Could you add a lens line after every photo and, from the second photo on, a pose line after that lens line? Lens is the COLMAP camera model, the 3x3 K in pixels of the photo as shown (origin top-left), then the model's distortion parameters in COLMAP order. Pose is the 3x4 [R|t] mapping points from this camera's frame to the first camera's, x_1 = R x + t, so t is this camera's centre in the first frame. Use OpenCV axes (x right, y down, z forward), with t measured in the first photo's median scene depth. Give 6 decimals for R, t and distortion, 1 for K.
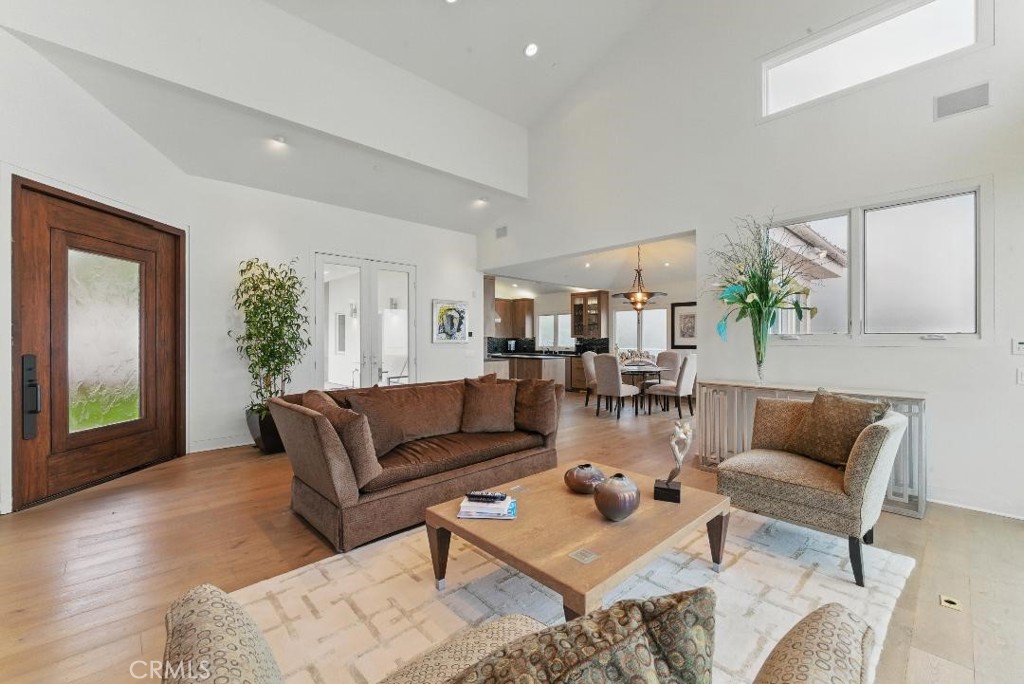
lens RADIAL K [[421.7, 0, 506.1], [0, 421.7, 338.1], [0, 0, 1]] dist [-0.003712, -0.000104]
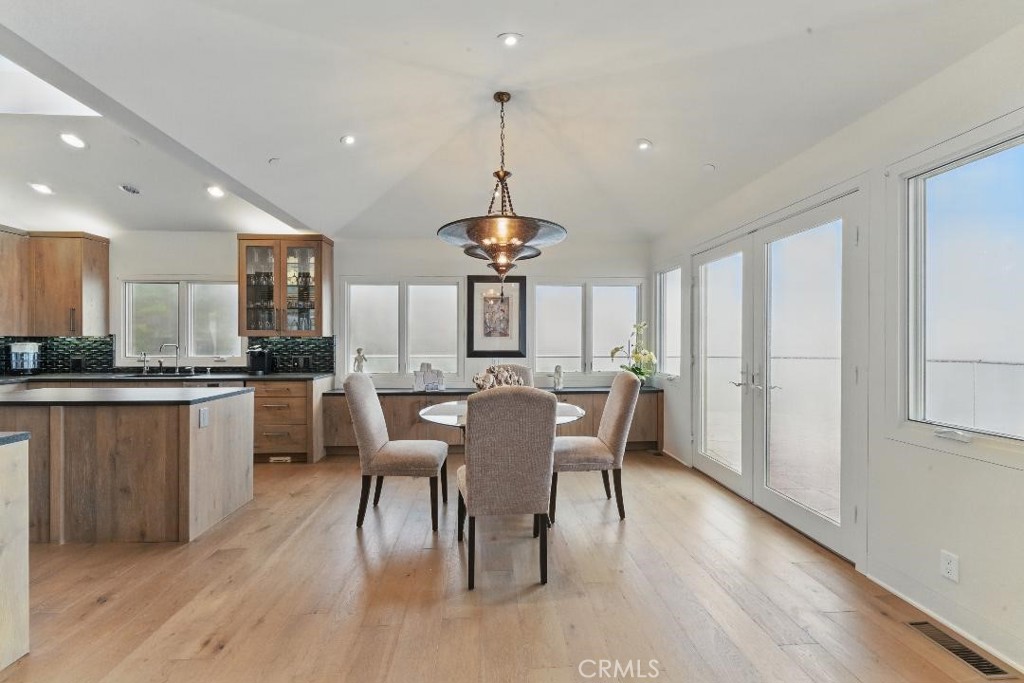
lens RADIAL K [[413.4, 0, 505.9], [0, 413.4, 341.3], [0, 0, 1]] dist [-0.003016, 0.000041]
pose [[0.630000, 0.000005, 0.776595, -0.003506], [-0.002378, 0.999995, 0.001923, 0.004336], [-0.776591, -0.003058, 0.629997, 0.782419]]
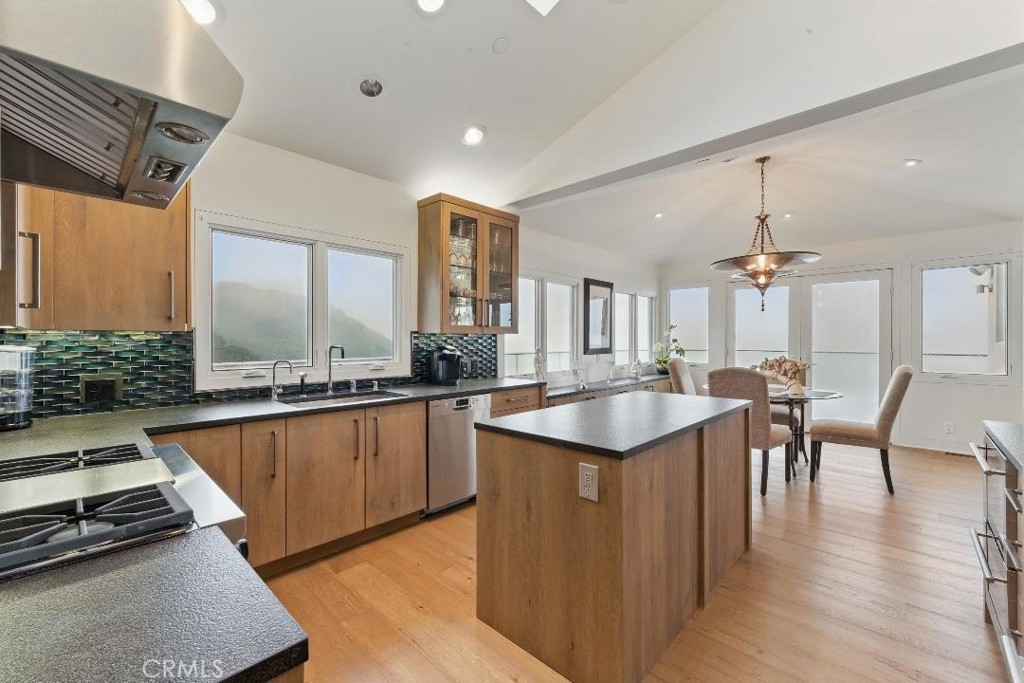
lens RADIAL K [[421.7, 0, 506.1], [0, 421.7, 337.6], [0, 0, 1]] dist [-0.003712, -0.000104]
pose [[-0.063195, 0.001158, 0.998001, -0.250218], [-0.002744, 0.999995, -0.001334, 0.003434], [-0.997997, -0.002823, -0.063192, 1.464688]]
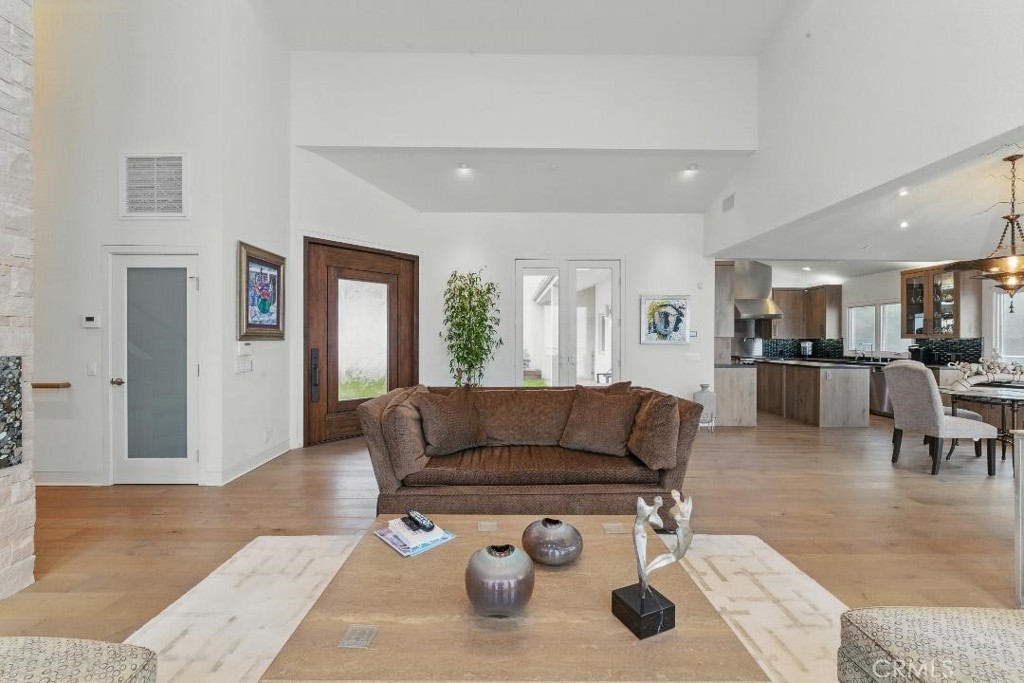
lens RADIAL K [[413.4, 0, 505.9], [0, 413.4, 341.3], [0, 0, 1]] dist [-0.003016, 0.000041]
pose [[0.738528, 0.004921, -0.674205, 0.199824], [-0.001450, 0.999983, 0.005710, 0.001170], [0.674222, -0.003239, 0.738522, 0.152843]]
